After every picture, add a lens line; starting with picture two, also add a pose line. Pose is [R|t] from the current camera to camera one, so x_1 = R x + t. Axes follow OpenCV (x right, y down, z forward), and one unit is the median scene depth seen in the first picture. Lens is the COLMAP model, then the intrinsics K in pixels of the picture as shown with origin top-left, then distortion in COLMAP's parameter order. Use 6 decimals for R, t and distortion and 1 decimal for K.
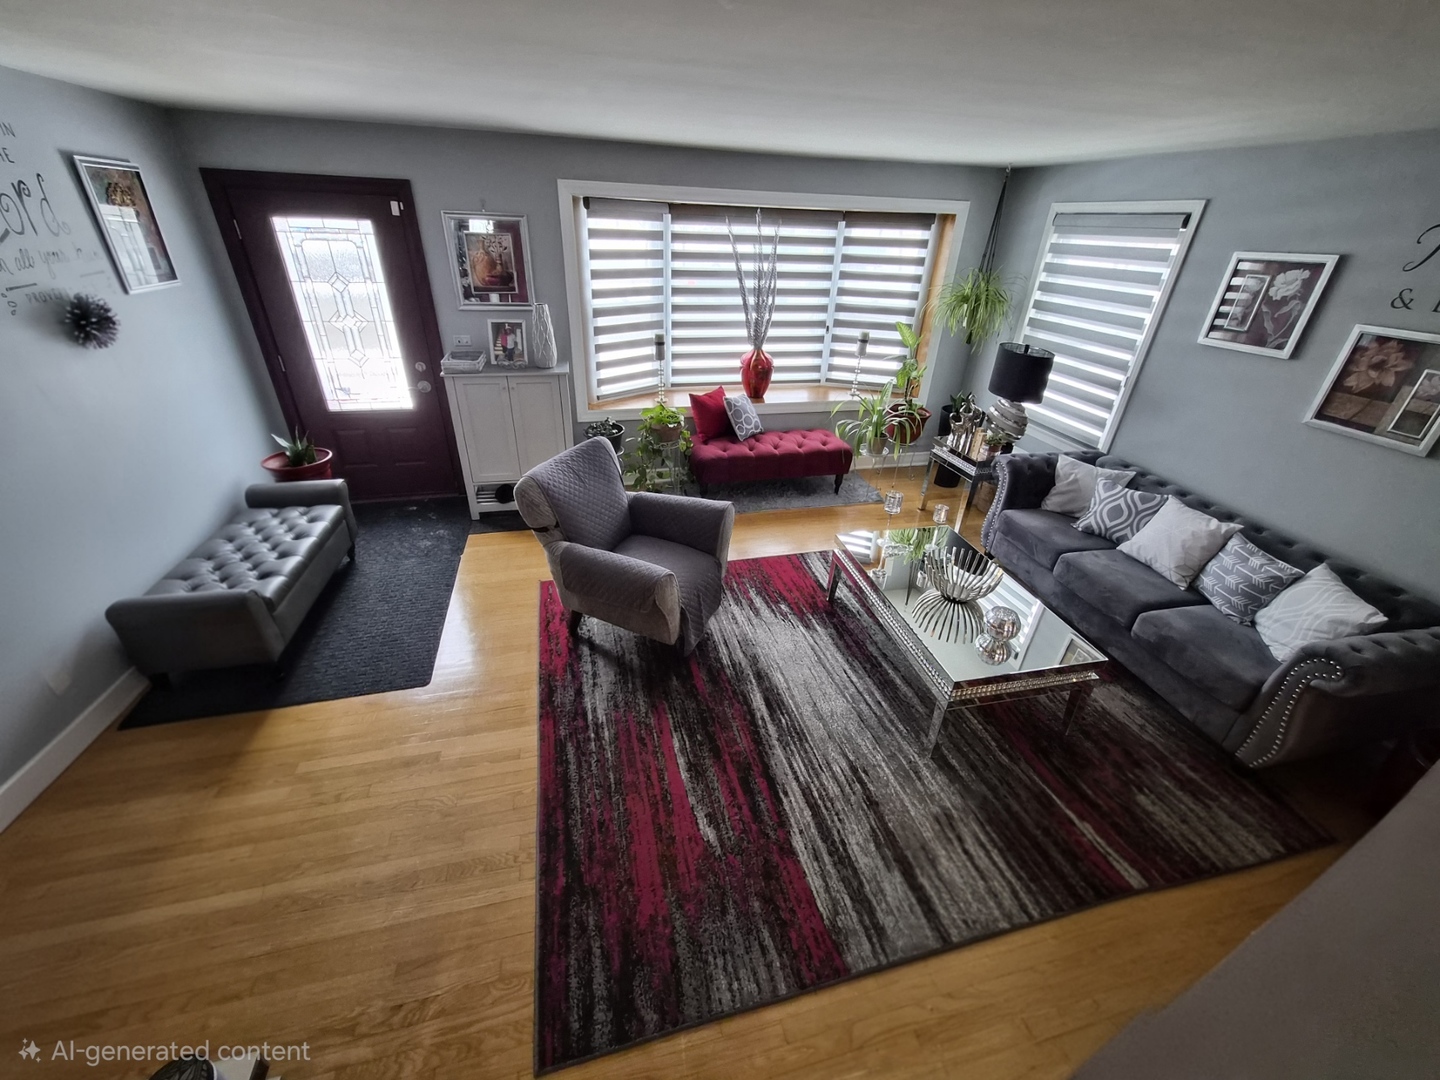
lens RADIAL K [[561.2, 0, 713.8], [0, 561.2, 530.9], [0, 0, 1]] dist [-0.000950, -0.000105]
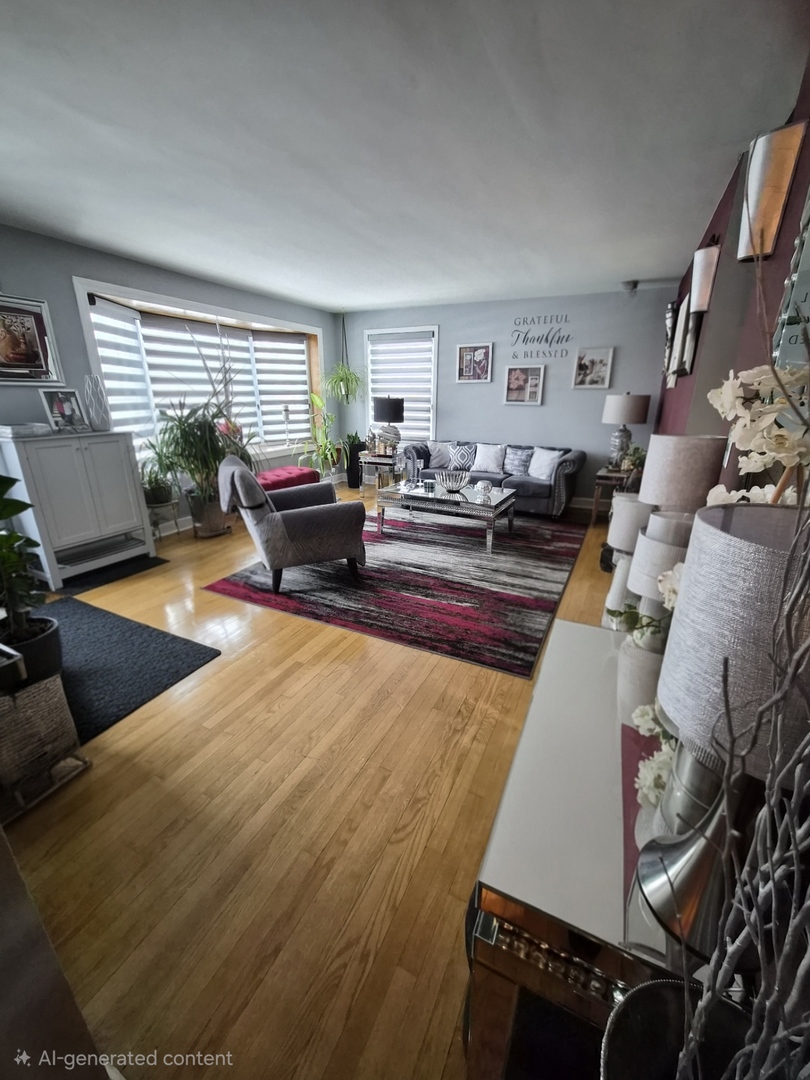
lens RADIAL K [[426.5, 0, 405.0], [0, 426.5, 540.0], [0, 0, 1]] dist [0.000024, -0.000034]
pose [[0.649517, -0.275686, 0.708608, -0.828151], [0.381431, 0.924343, 0.009995, 0.195968], [-0.657753, 0.263793, 0.705532, 0.070477]]
